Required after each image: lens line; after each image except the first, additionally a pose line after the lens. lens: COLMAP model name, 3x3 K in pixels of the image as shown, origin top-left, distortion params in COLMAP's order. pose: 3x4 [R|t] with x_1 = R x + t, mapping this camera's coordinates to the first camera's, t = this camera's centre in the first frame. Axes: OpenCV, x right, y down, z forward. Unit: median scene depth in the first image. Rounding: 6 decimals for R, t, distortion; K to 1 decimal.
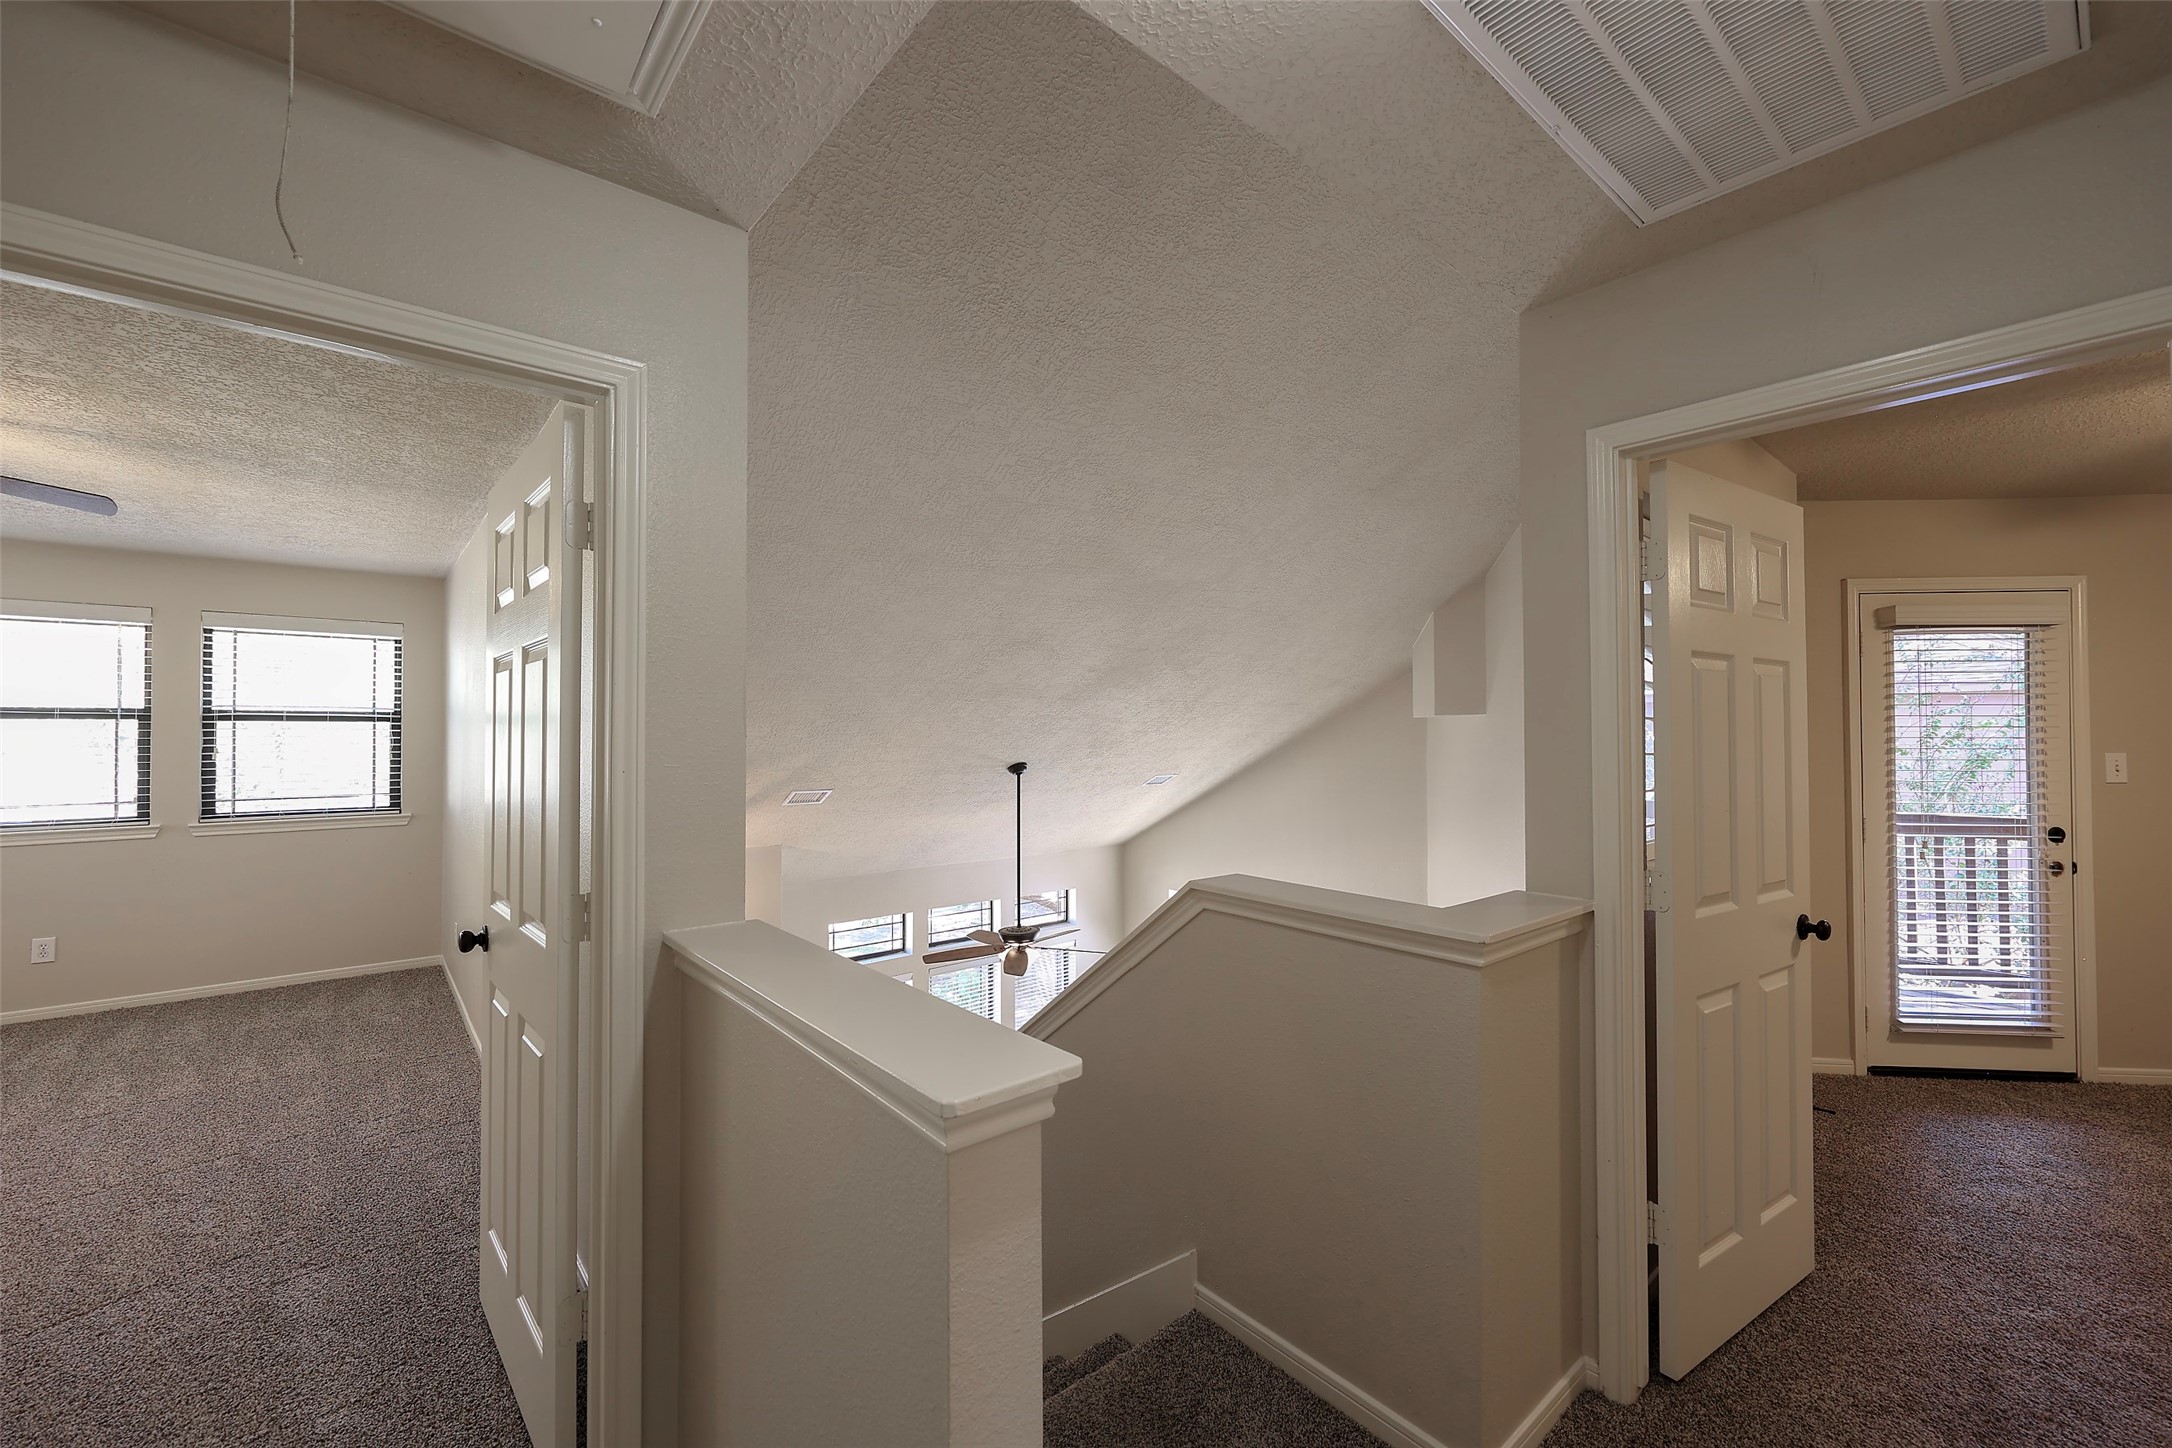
lens RADIAL K [[881.9, 0, 1098.0], [0, 881.9, 728.4], [0, 0, 1]] dist [0.002053, 0.000351]
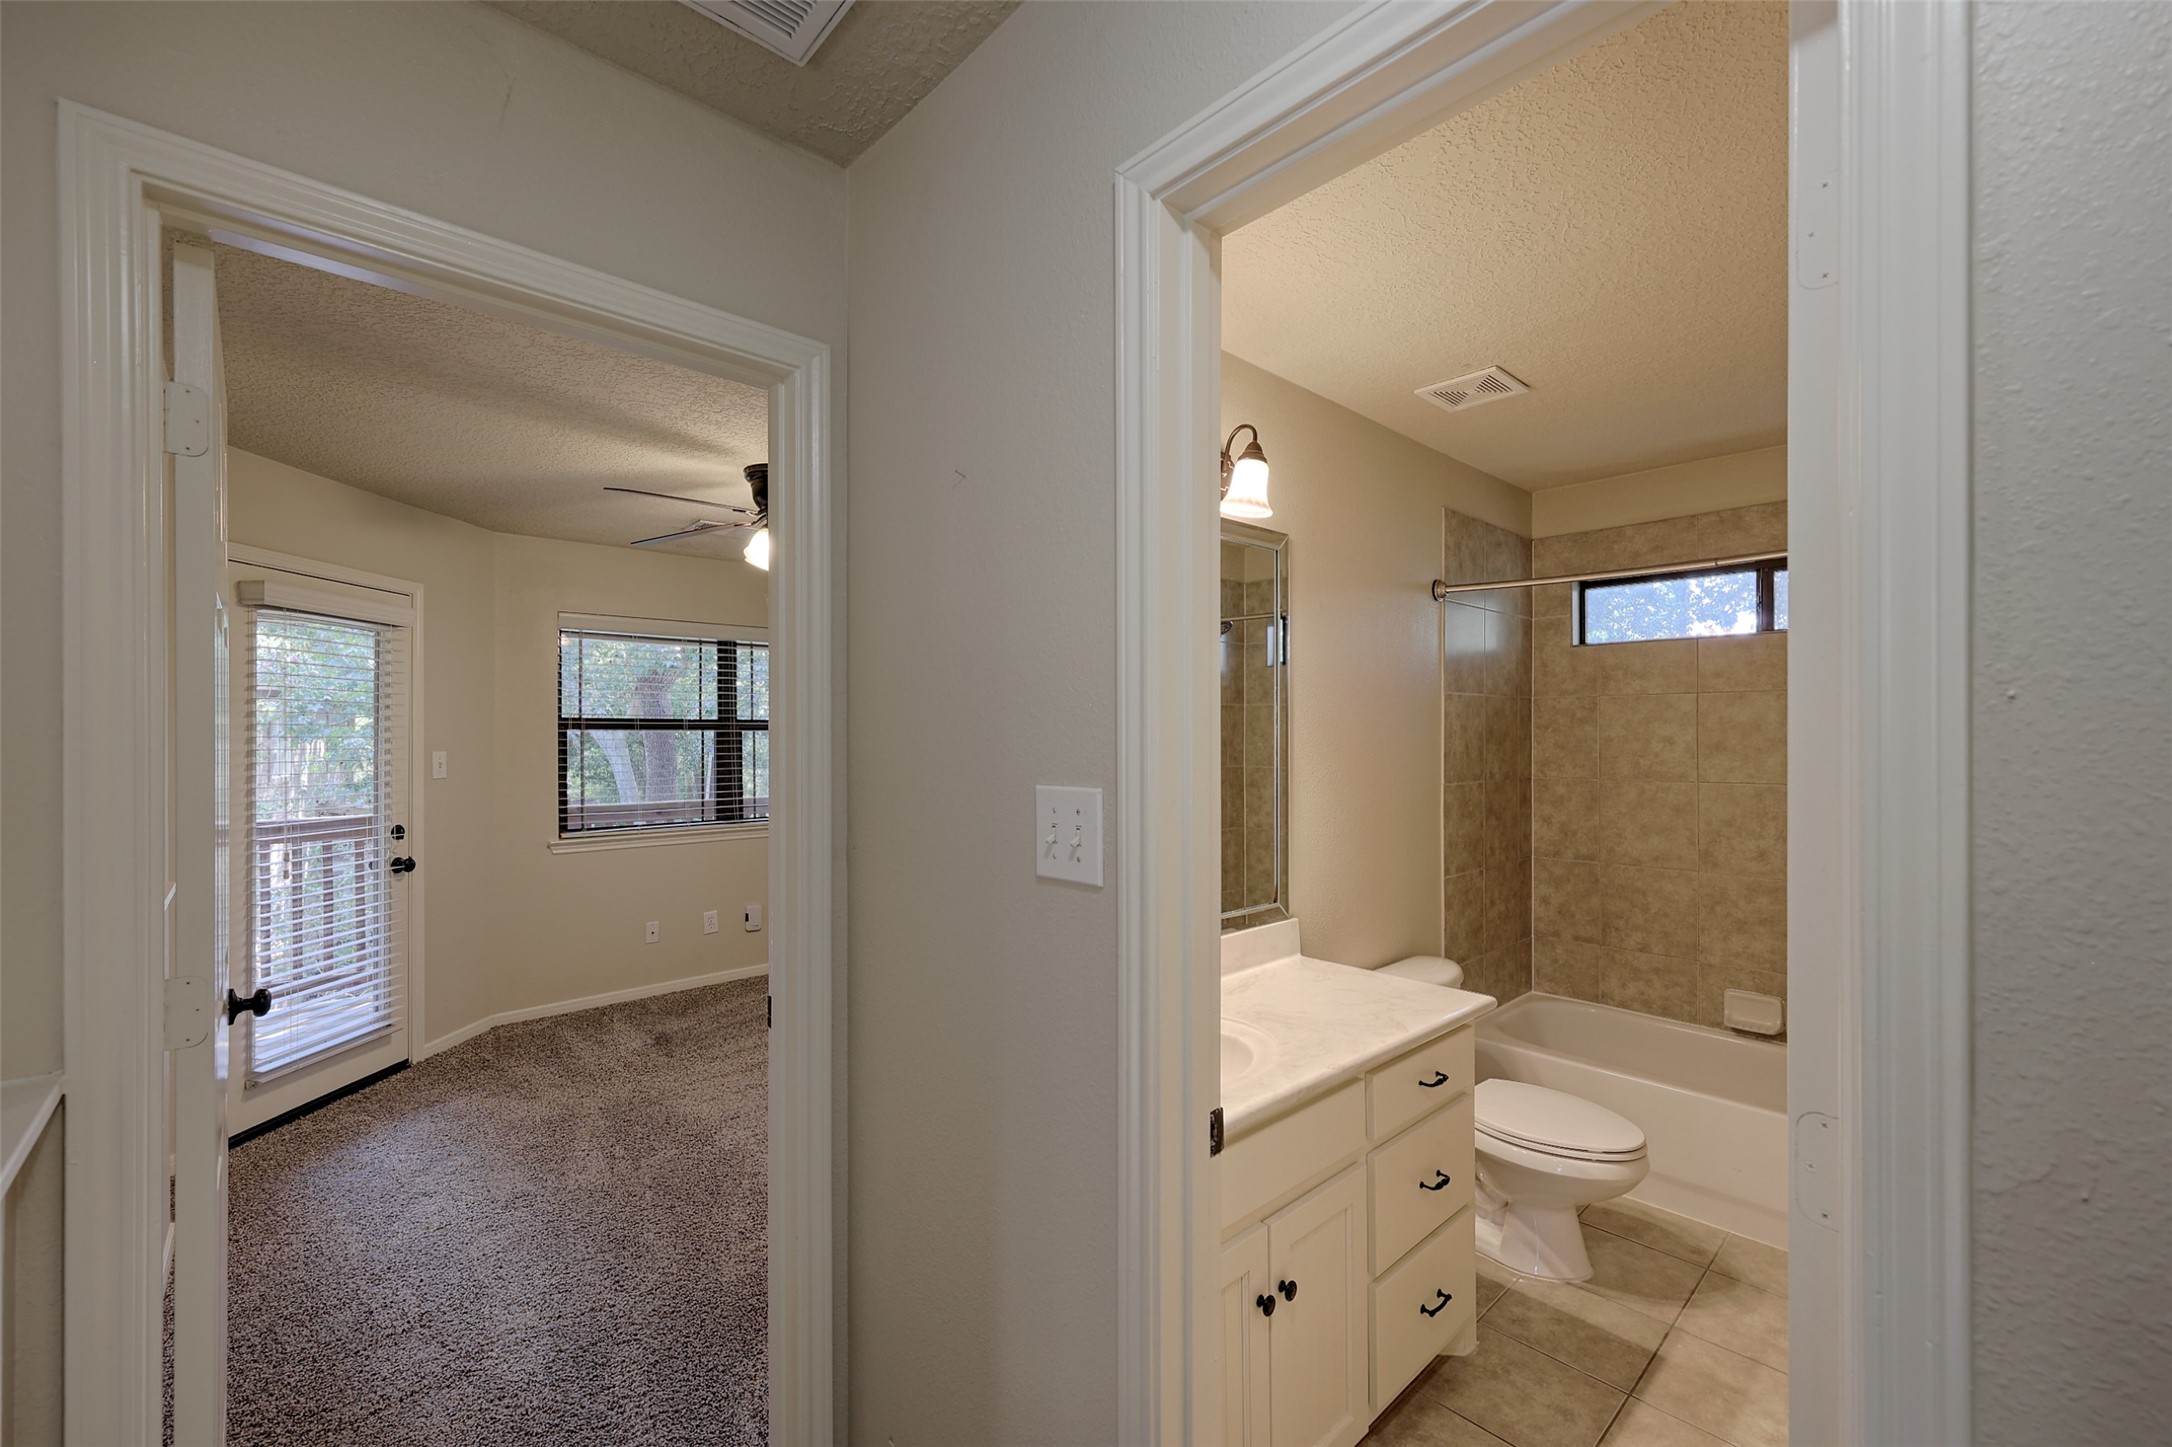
lens RADIAL K [[881.9, 0, 1077.3], [0, 881.9, 732.8], [0, 0, 1]] dist [0.002053, 0.000351]
pose [[-0.034027, 0.005768, 0.999404, 0.032760], [-0.010111, 0.999930, -0.006115, 0.003705], [-0.999370, -0.010313, -0.033966, 0.247514]]
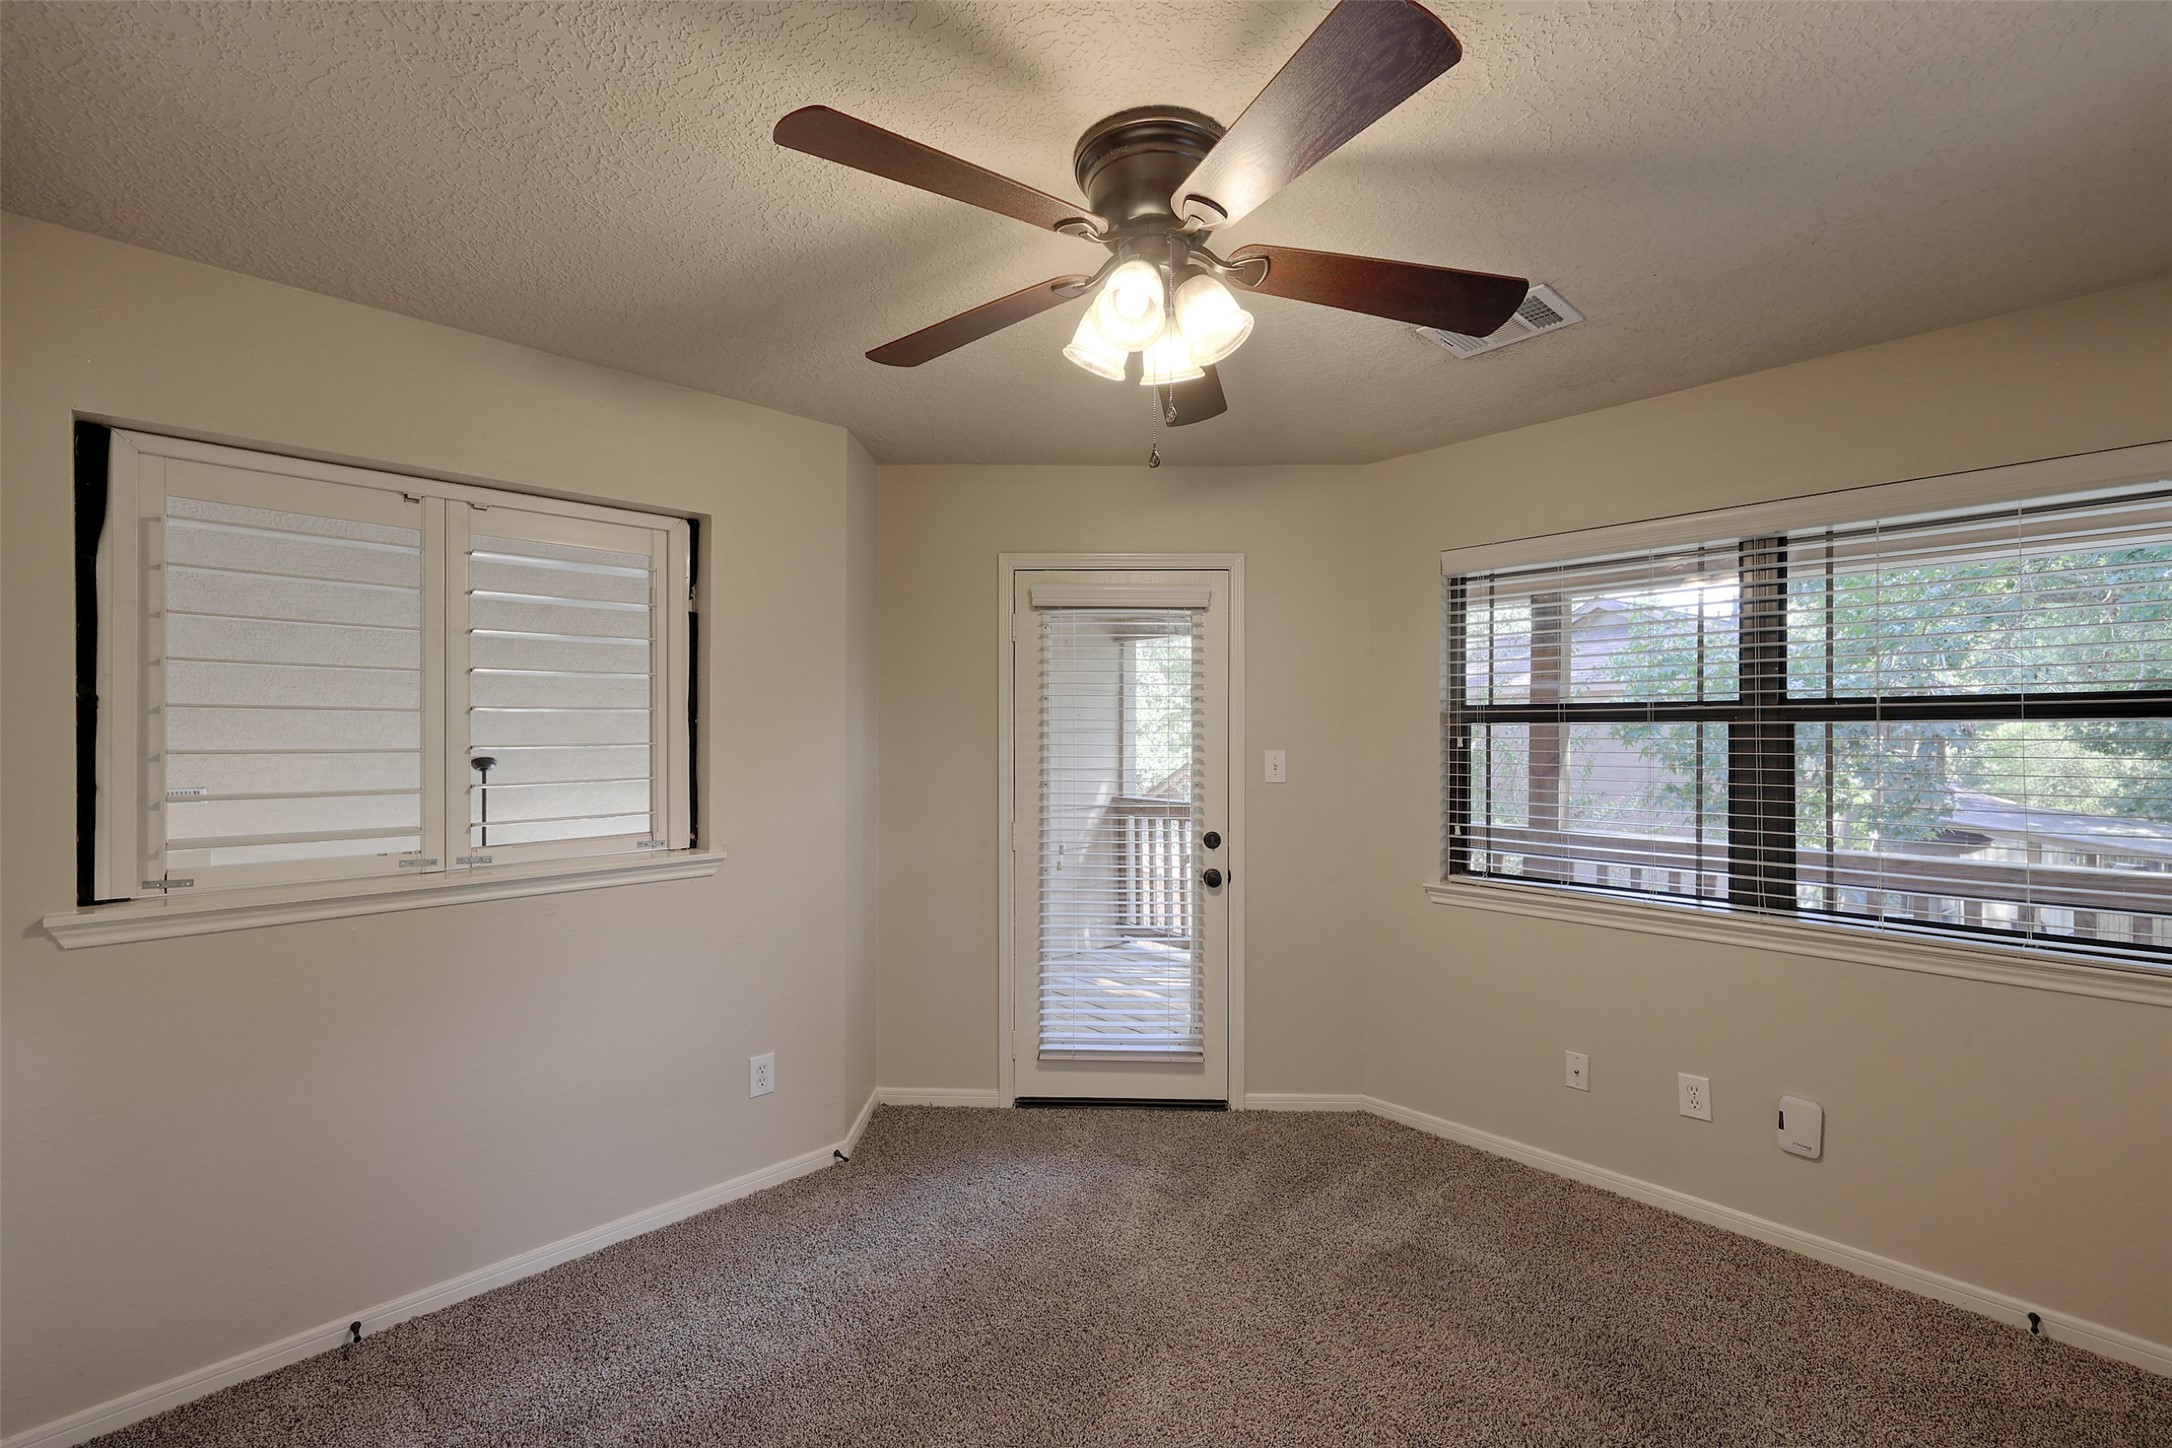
lens RADIAL K [[881.9, 0, 1085.7], [0, 881.9, 733.7], [0, 0, 1]] dist [0.002053, 0.000351]
pose [[0.997592, 0.002242, 0.069325, 0.886248], [-0.003344, 0.999870, 0.015777, -0.002678], [-0.069281, -0.015971, 0.997469, 0.106006]]
